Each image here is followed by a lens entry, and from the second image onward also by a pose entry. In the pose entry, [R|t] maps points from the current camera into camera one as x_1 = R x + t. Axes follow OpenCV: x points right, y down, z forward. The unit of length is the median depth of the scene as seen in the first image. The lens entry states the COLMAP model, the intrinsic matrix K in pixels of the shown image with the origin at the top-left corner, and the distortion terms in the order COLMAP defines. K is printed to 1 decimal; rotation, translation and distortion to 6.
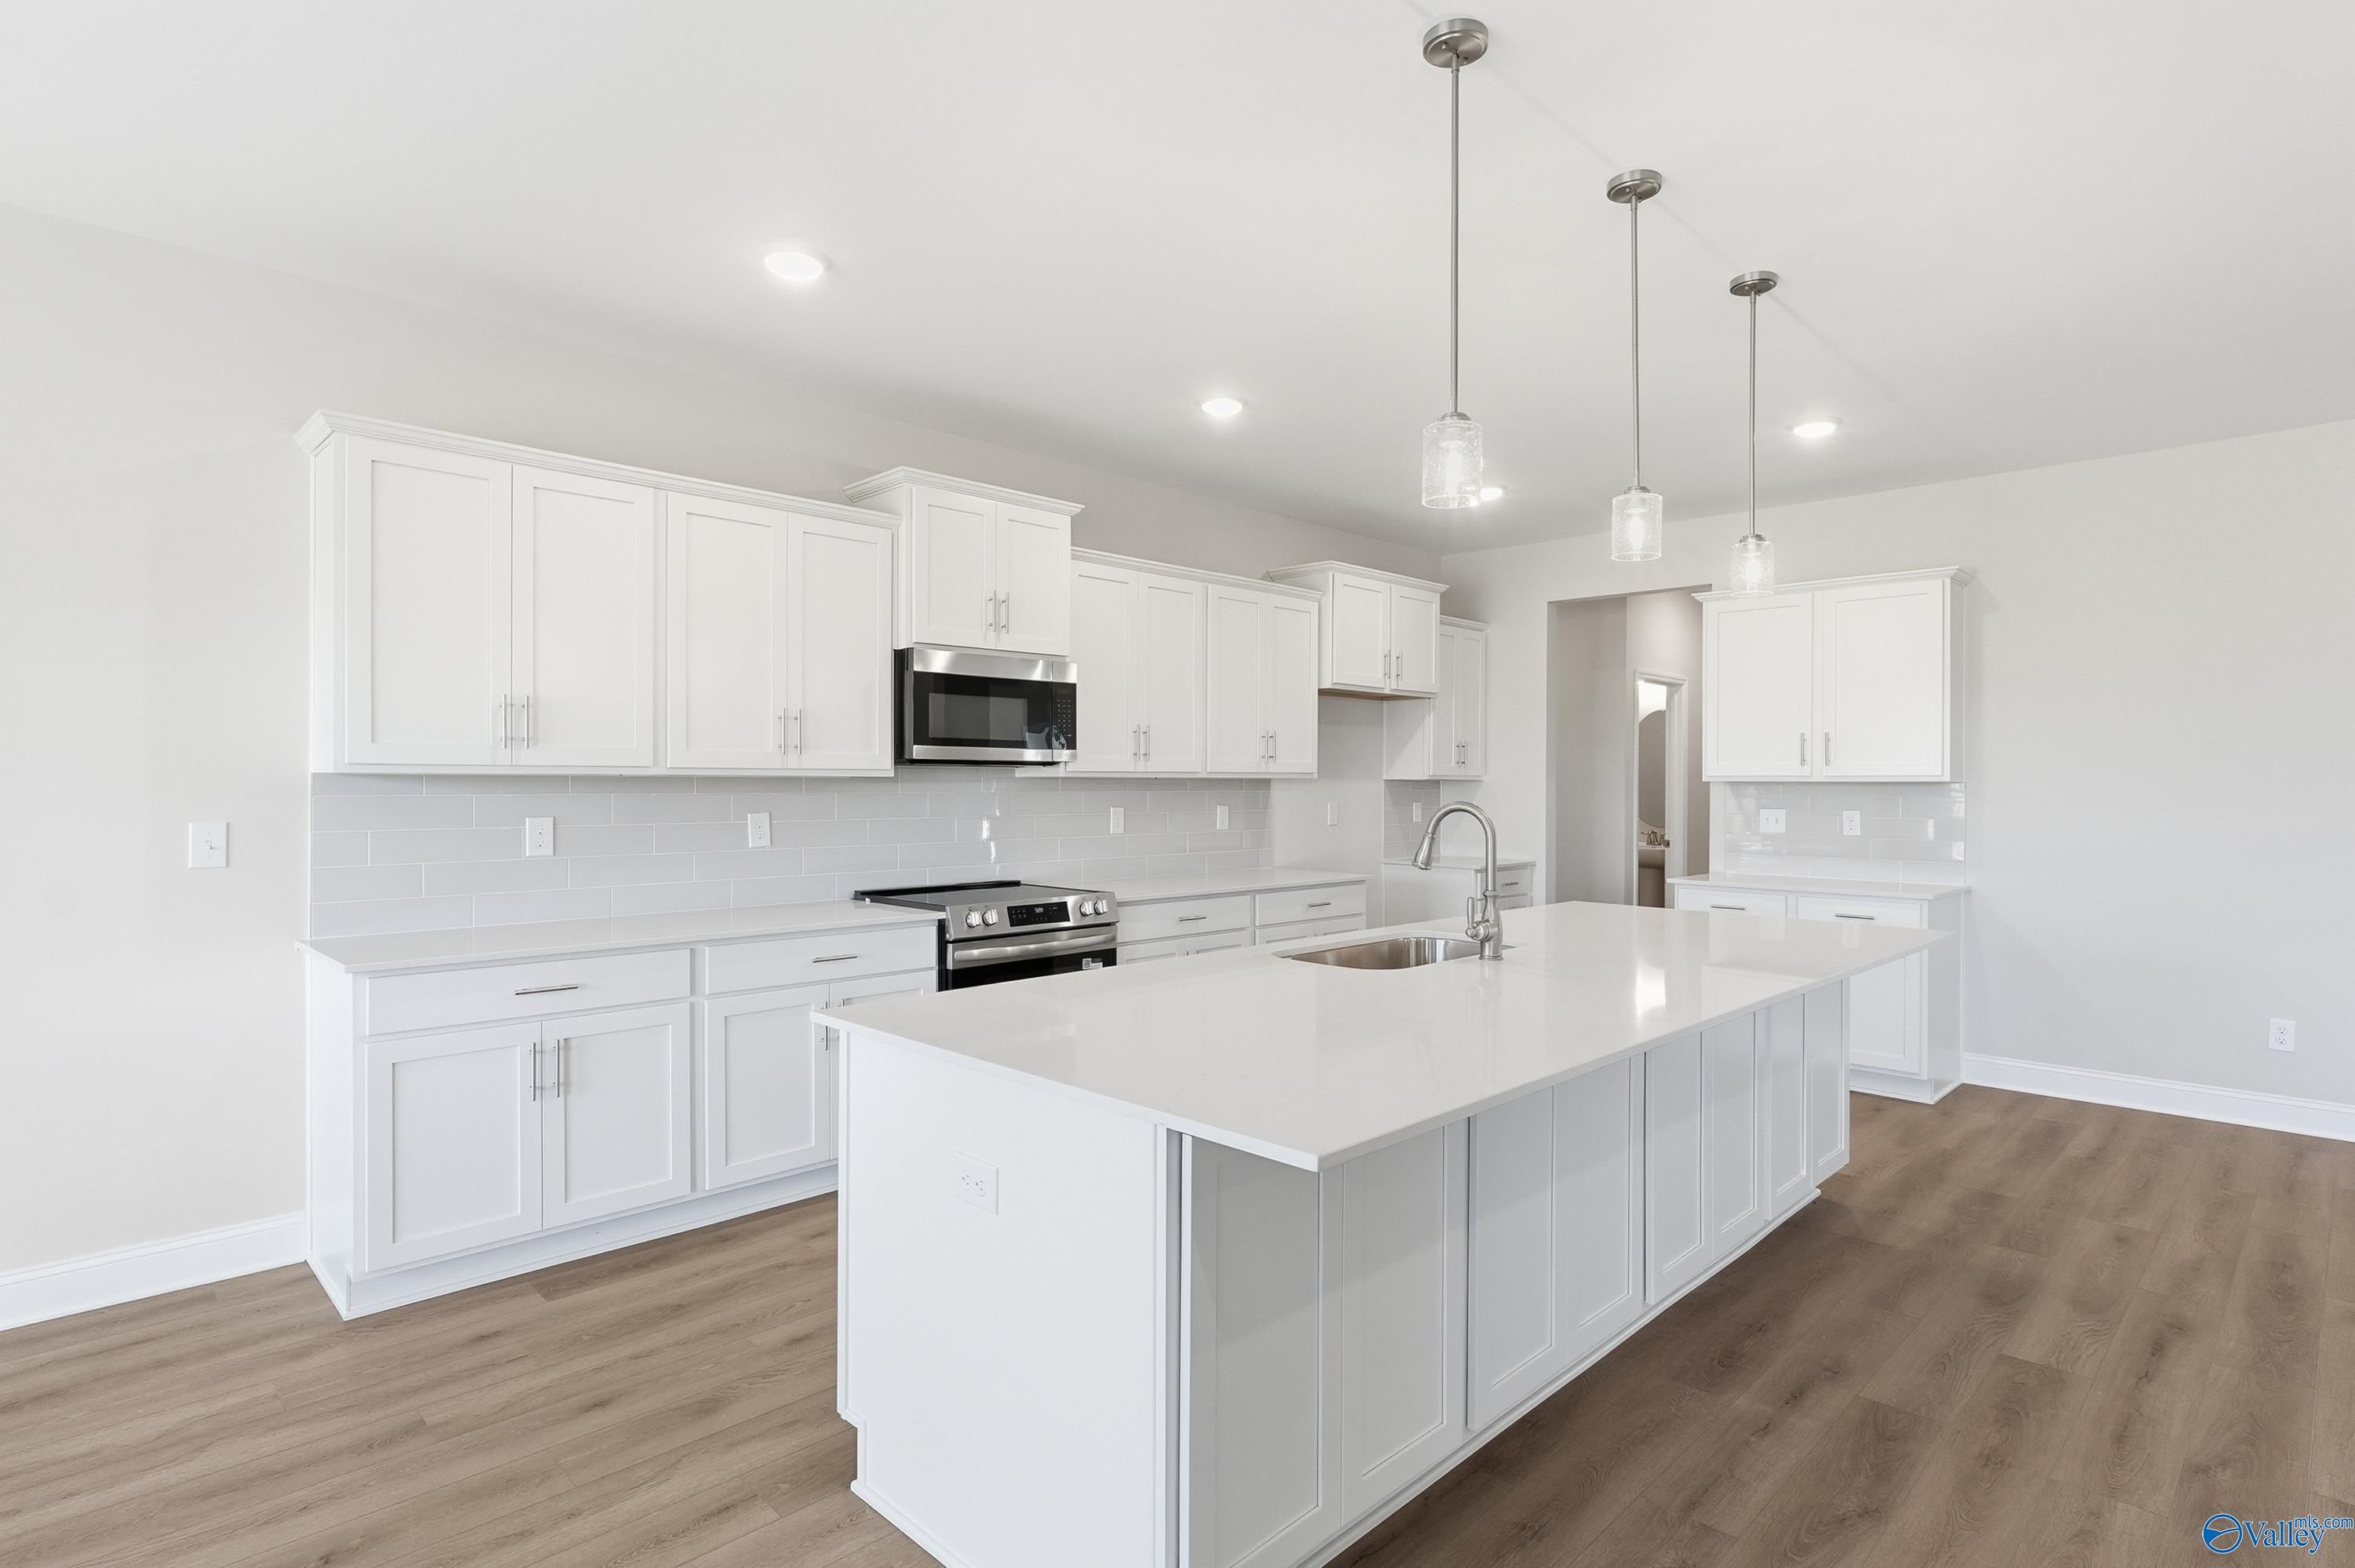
lens RADIAL K [[1177.1, 0, 1177.5], [0, 1177.1, 784.0], [0, 0, 1]] dist [-0.008588, -0.000330]
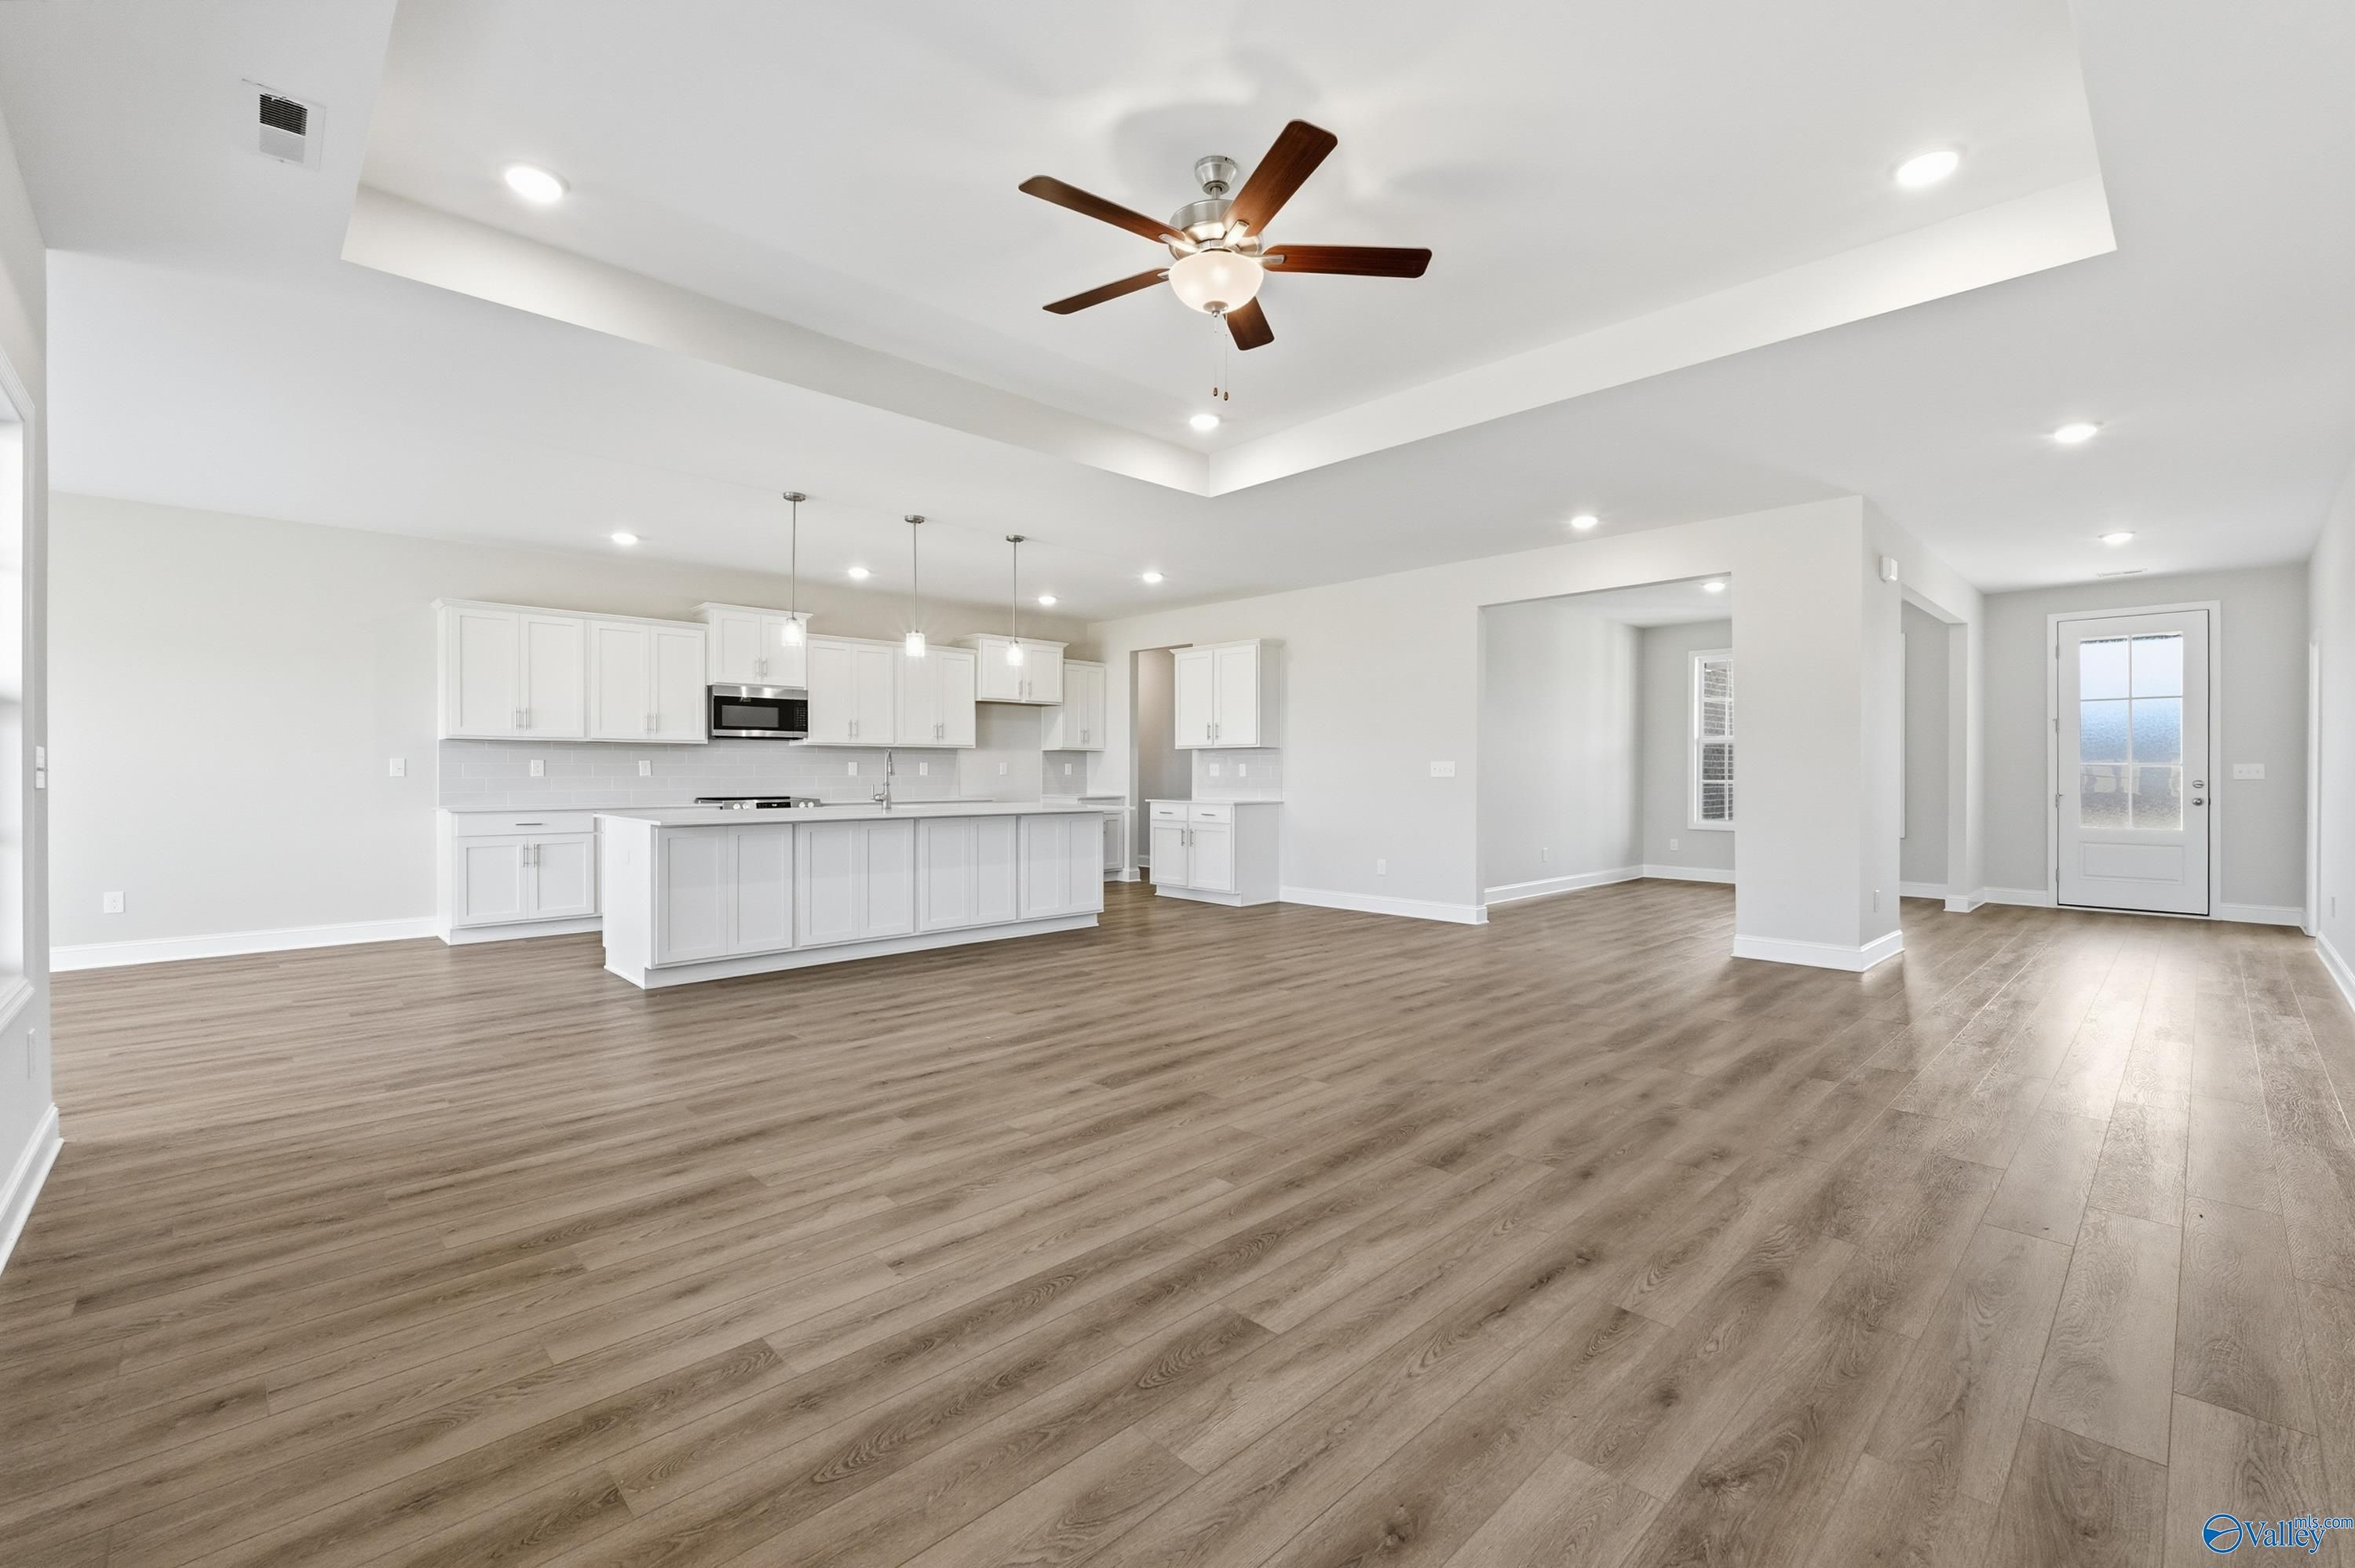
lens RADIAL K [[984.2, 0, 1174.3], [0, 984.2, 775.3], [0, 0, 1]] dist [-0.000179, -0.000049]
pose [[0.999764, -0.002291, -0.021585, 0.631362], [0.002369, 0.999991, 0.003574, 0.045420], [0.021576, -0.003625, 0.999761, -0.767507]]
